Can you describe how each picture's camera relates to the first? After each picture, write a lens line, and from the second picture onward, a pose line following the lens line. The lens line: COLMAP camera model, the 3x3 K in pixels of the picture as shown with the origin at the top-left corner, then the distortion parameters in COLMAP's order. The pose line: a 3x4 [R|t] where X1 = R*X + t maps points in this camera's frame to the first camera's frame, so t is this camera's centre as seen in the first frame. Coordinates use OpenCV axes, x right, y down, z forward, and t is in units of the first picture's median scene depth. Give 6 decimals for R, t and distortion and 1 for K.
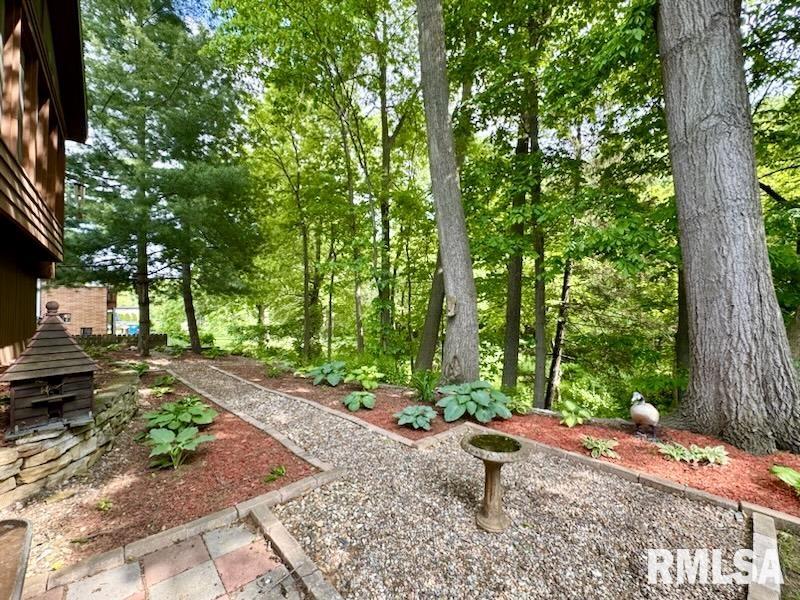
lens RADIAL K [[324.3, 0, 400.8], [0, 324.3, 299.8], [0, 0, 1]] dist [-0.003502, 0.000575]
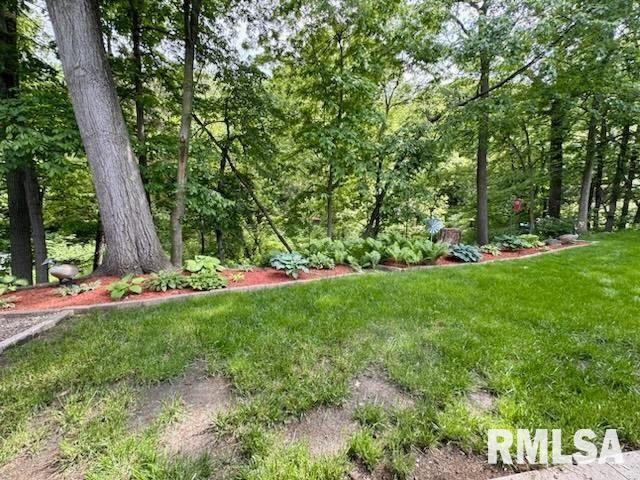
lens RADIAL K [[259.5, 0, 320.0], [0, 259.5, 239.4], [0, 0, 1]] dist [-0.003502, 0.000575]
pose [[0.565236, -0.122030, 0.815854, 0.510337], [-0.015259, 0.987282, 0.158242, 0.004337], [-0.824788, -0.101893, 0.556186, -0.640815]]
